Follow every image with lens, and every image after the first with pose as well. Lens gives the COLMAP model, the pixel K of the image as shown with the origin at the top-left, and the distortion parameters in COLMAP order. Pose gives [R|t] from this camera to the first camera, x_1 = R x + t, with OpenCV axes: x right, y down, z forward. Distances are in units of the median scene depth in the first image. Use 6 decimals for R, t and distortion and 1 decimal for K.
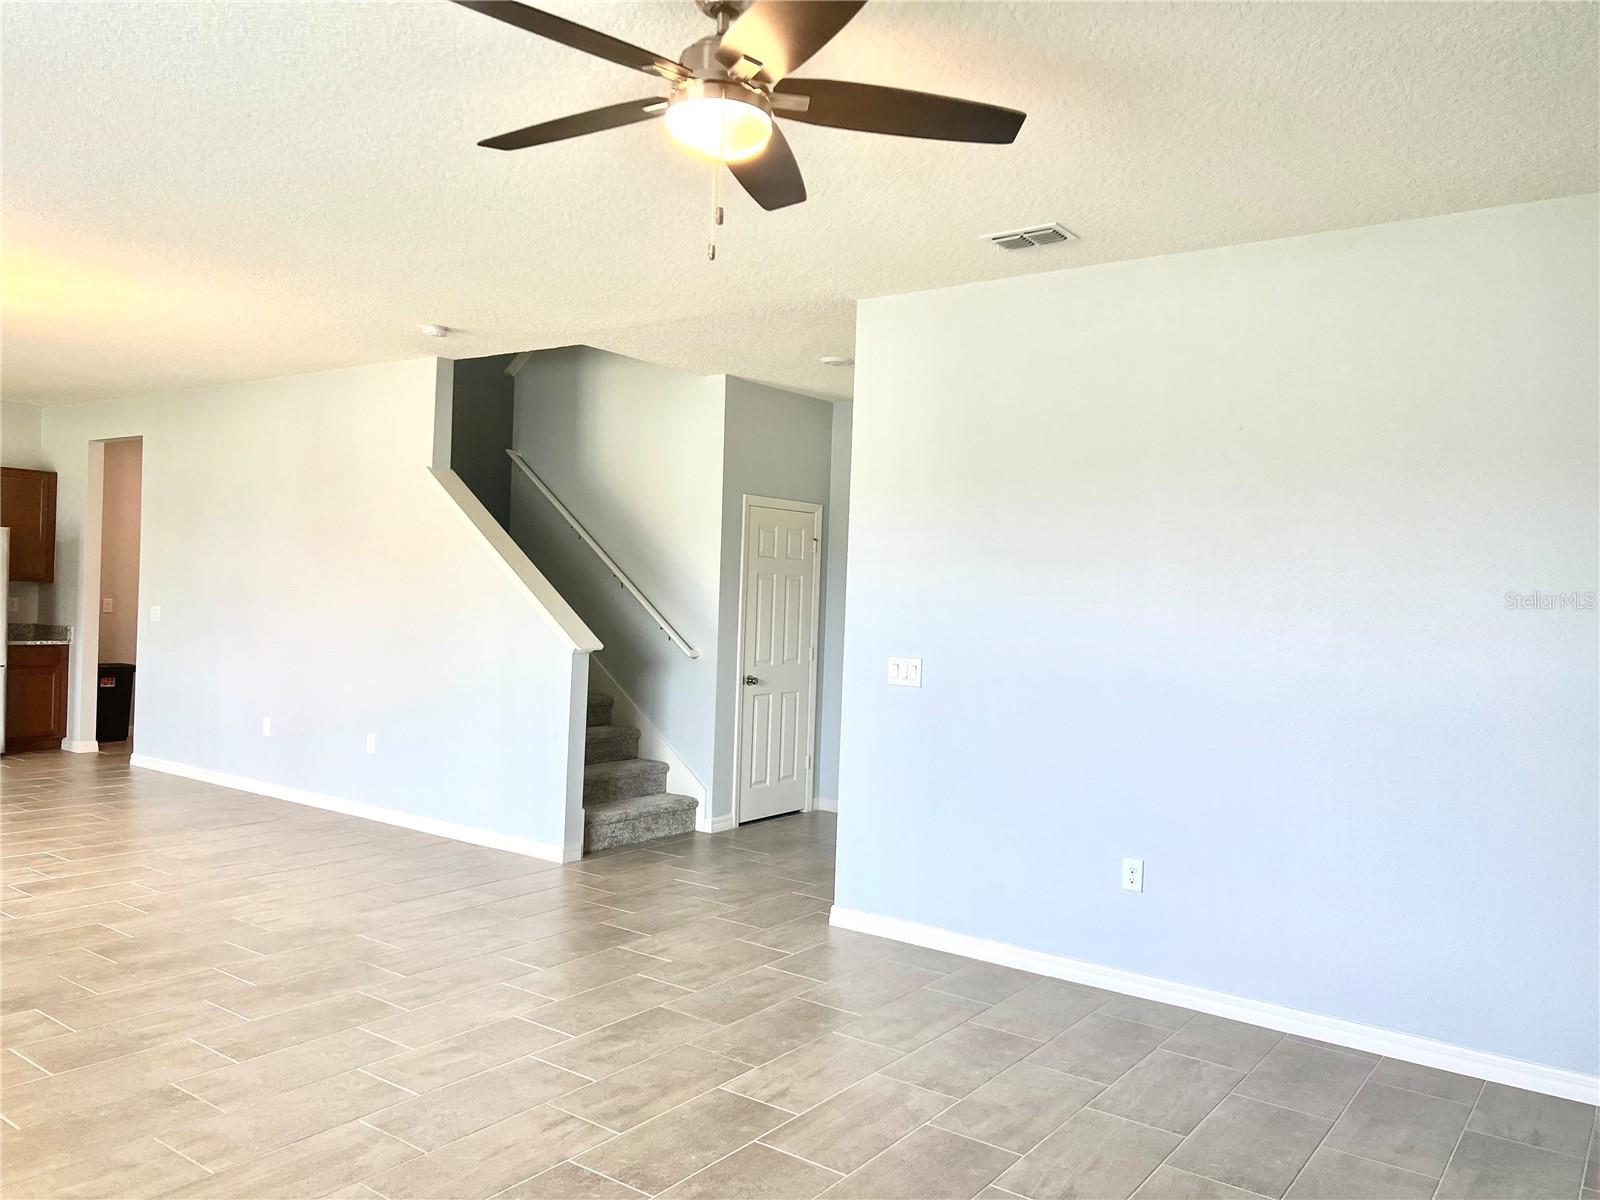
lens RADIAL K [[1198.1, 0, 793.0], [0, 1198.1, 609.9], [0, 0, 1]] dist [0.084624, -0.101316]
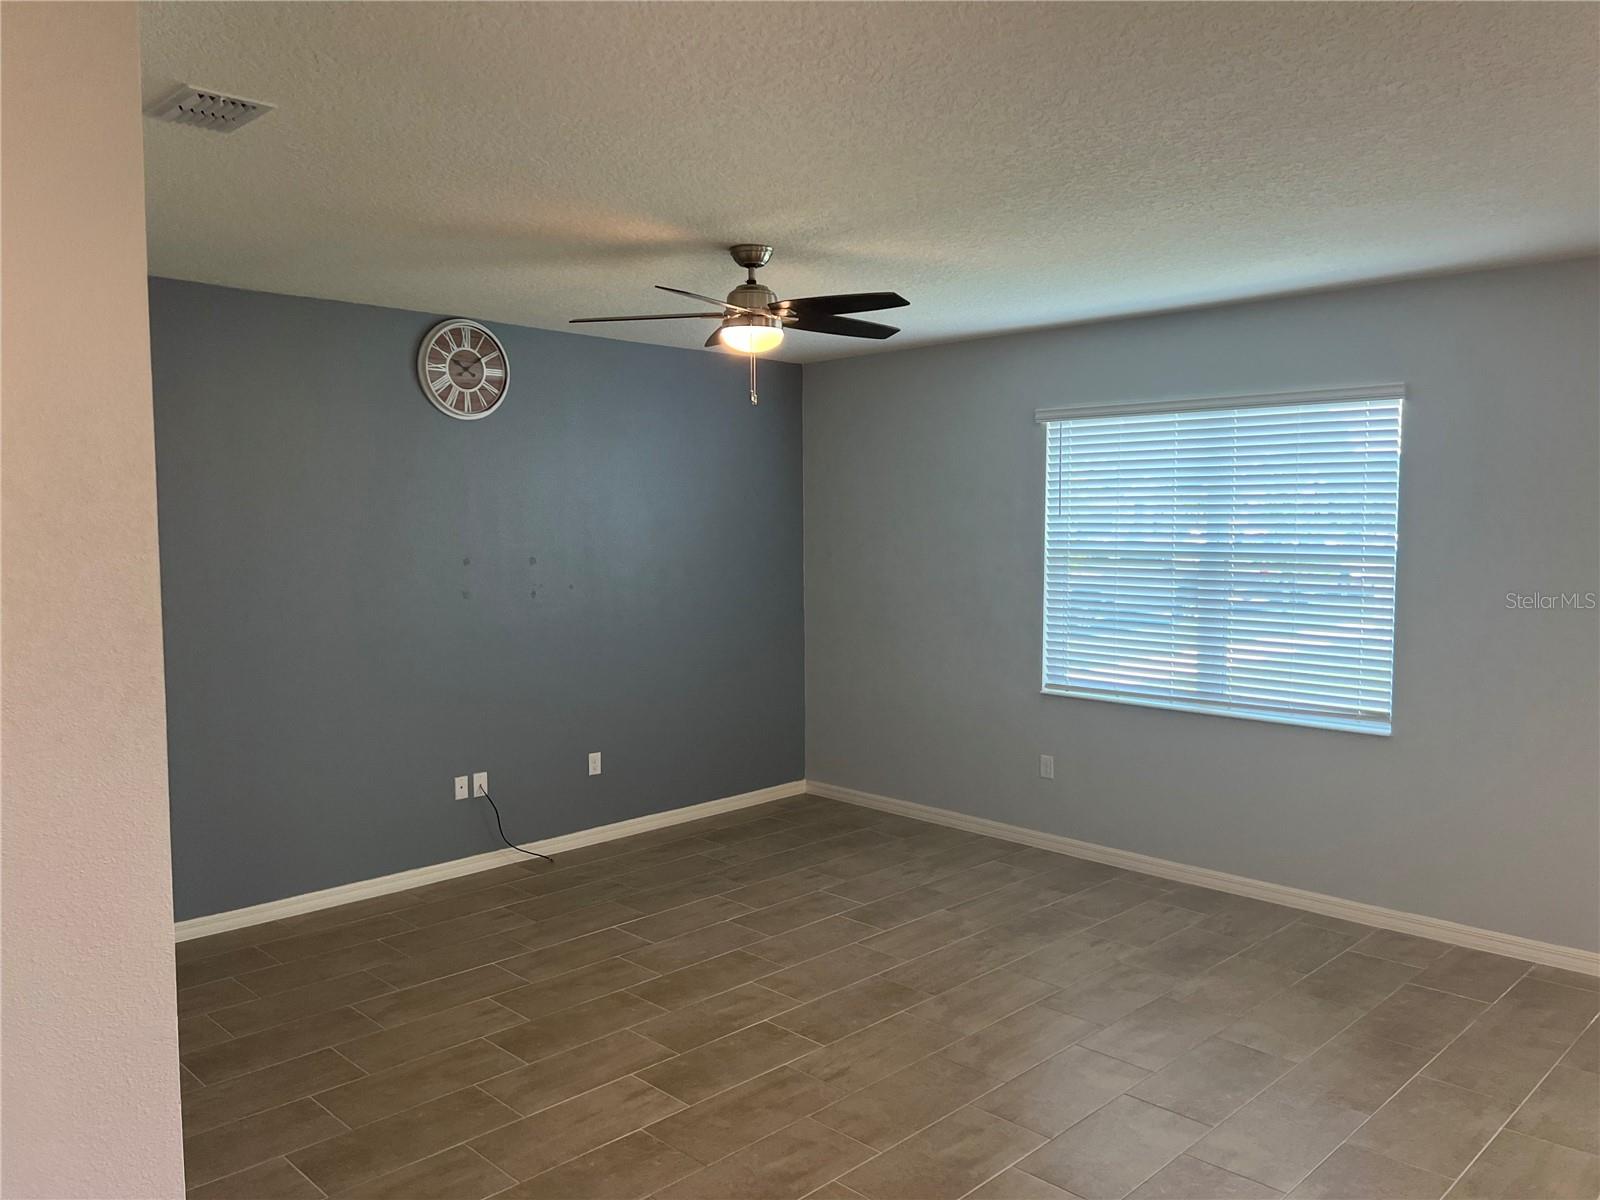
lens RADIAL K [[1214.5, 0, 803.7], [0, 1214.5, 592.8], [0, 0, 1]] dist [0.076194, -0.084162]
pose [[-0.988564, -0.043445, 0.144410, -0.268769], [-0.031677, 0.996061, 0.082815, -0.123450], [-0.147439, 0.077293, -0.986046, 1.839721]]
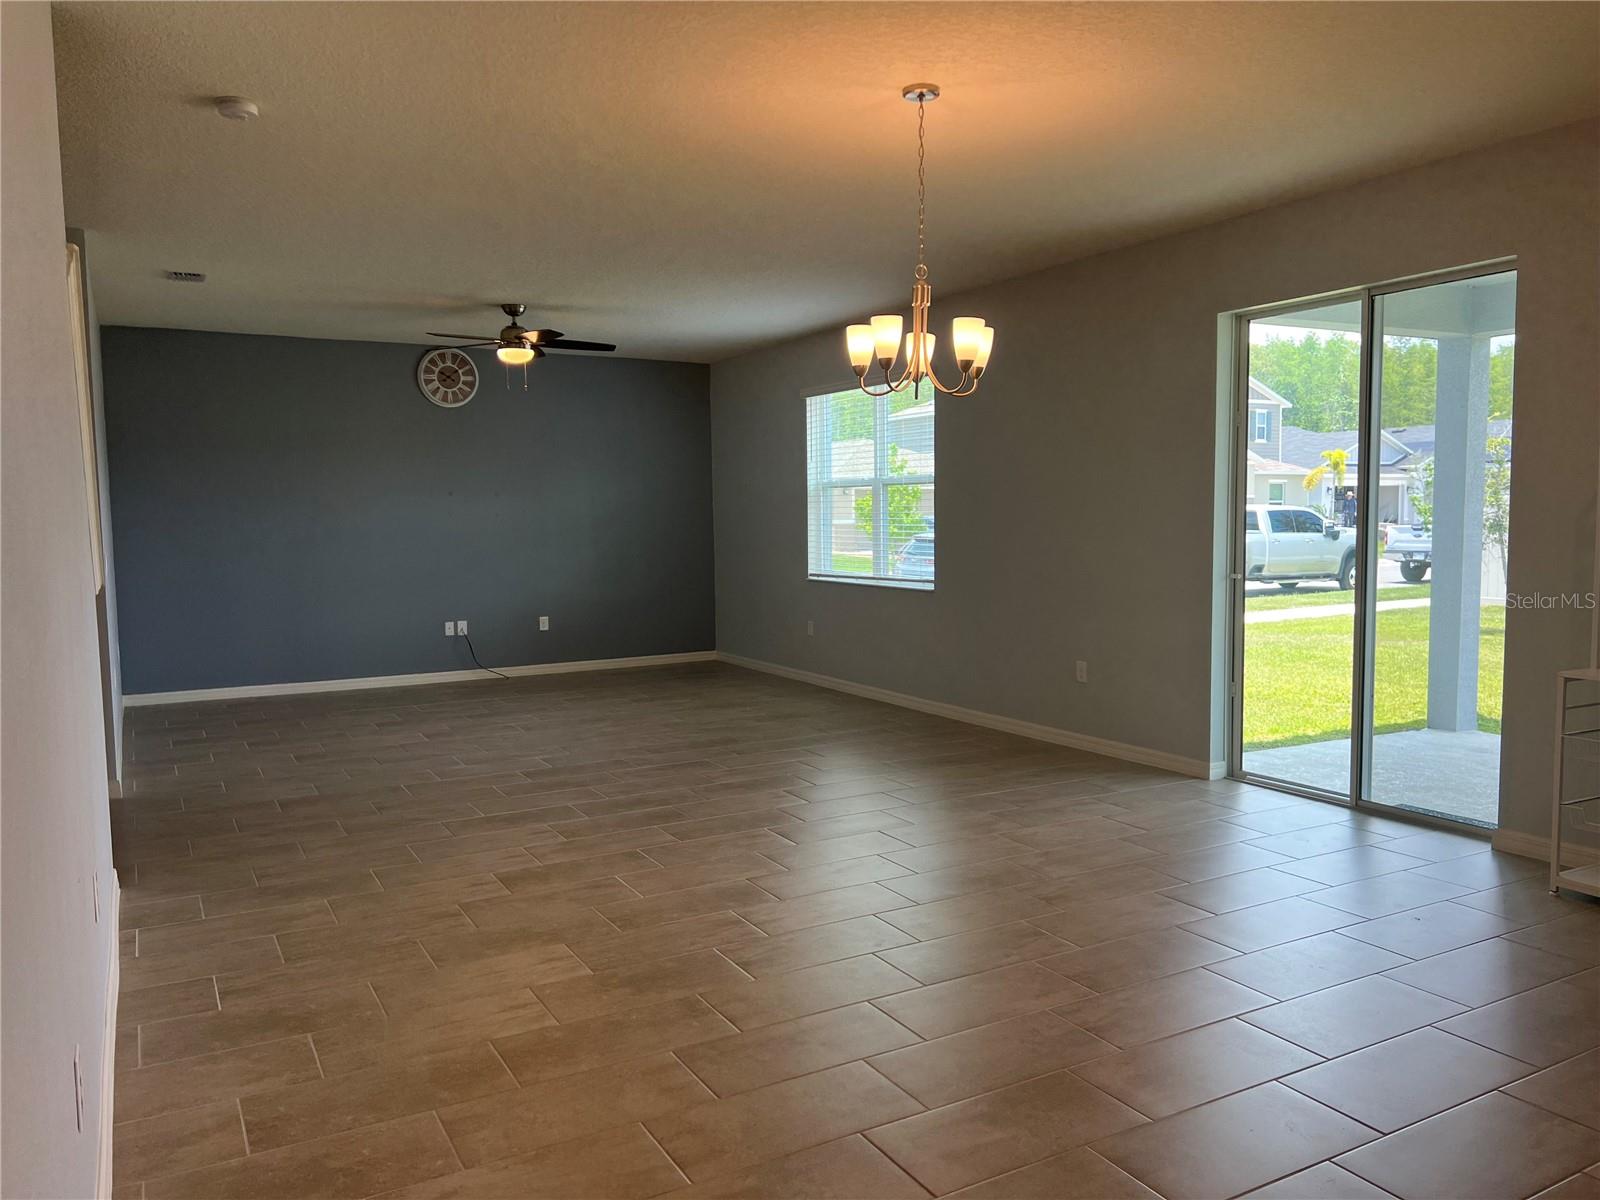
lens RADIAL K [[1201.6, 0, 851.8], [0, 1201.6, 613.7], [0, 0, 1]] dist [0.000727, -0.002949]
pose [[-0.923731, -0.060455, 0.378241, -1.396568], [-0.019751, 0.993670, 0.110586, -0.063793], [-0.382532, 0.094682, -0.919078, 2.415348]]
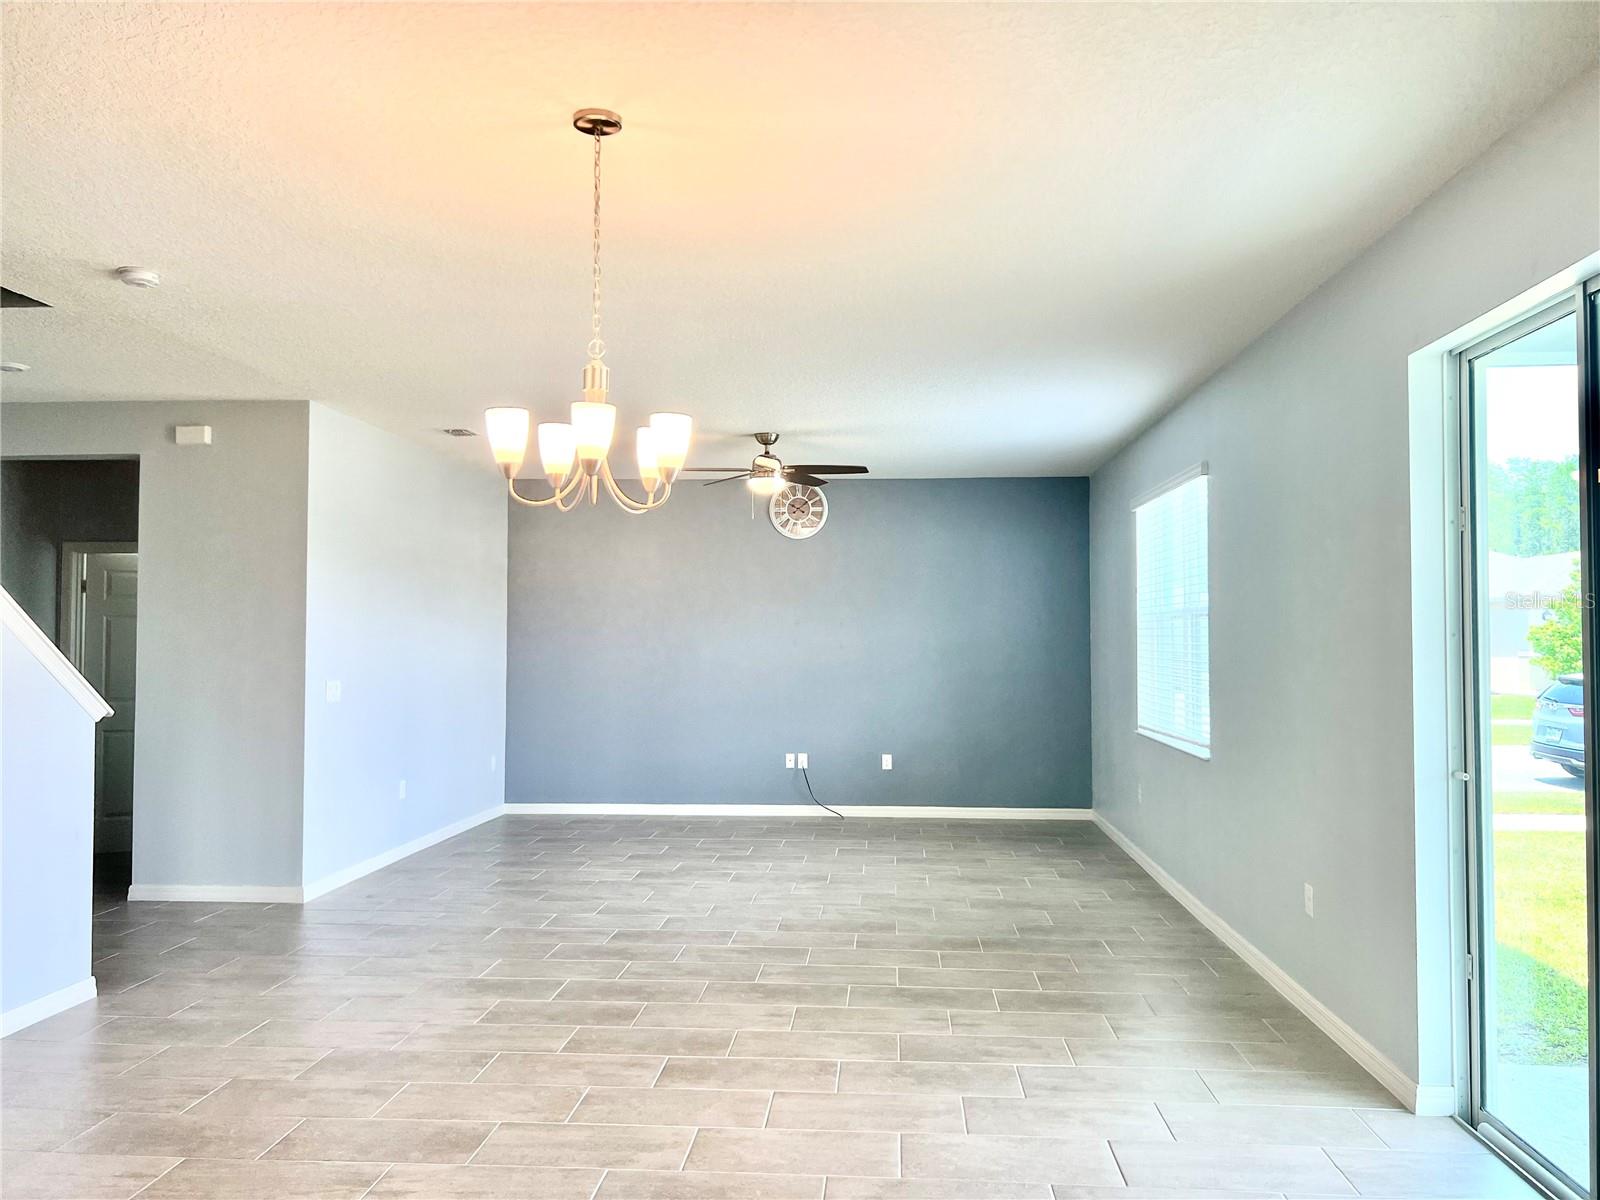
lens RADIAL K [[1202.2, 0, 802.1], [0, 1202.2, 577.8], [0, 0, 1]] dist [0.130921, -0.168630]
pose [[-0.531124, 0.004877, 0.847280, -1.797355], [-0.010864, 0.999862, -0.012566, -0.083751], [-0.847224, -0.015878, -0.530998, 1.707467]]
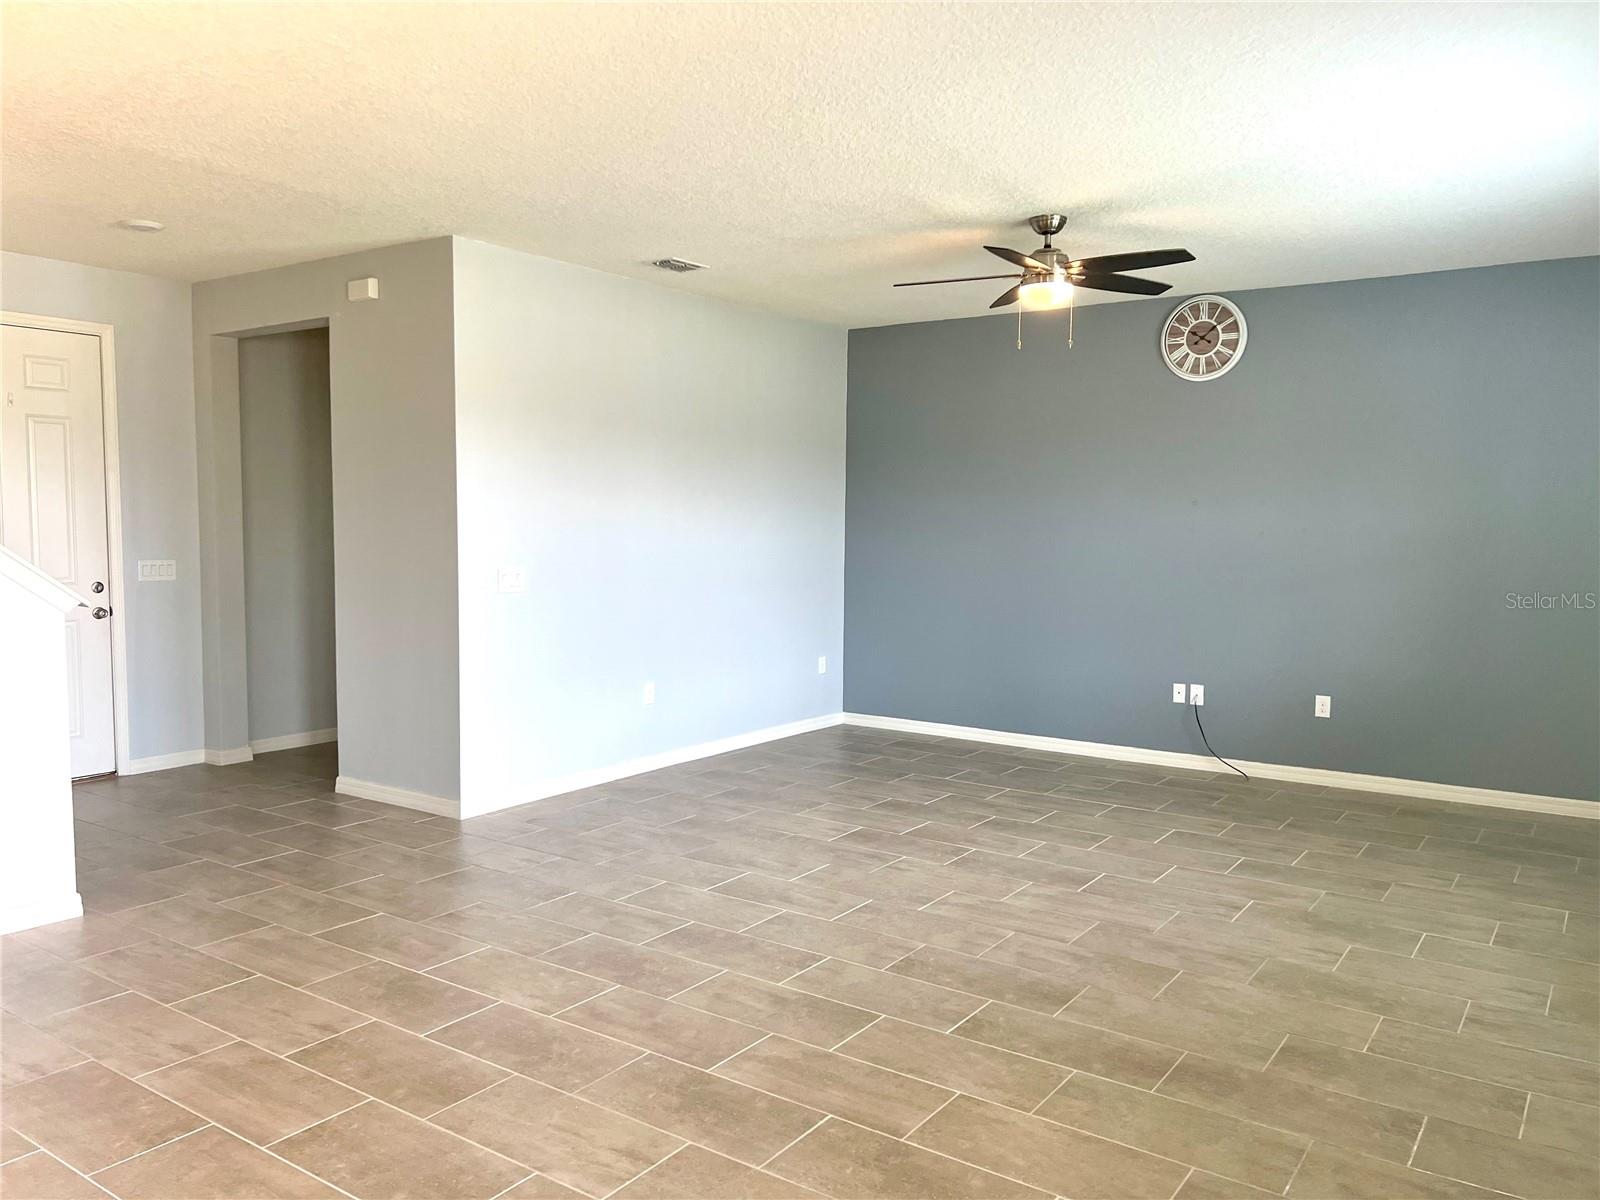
lens RADIAL K [[1198.1, 0, 793.0], [0, 1198.1, 609.9], [0, 0, 1]] dist [0.084624, -0.101316]
pose [[-0.019019, -0.114111, 0.993286, -1.437979], [0.004259, 0.993447, 0.114211, -0.069979], [-0.999810, 0.006403, -0.018408, 0.992851]]
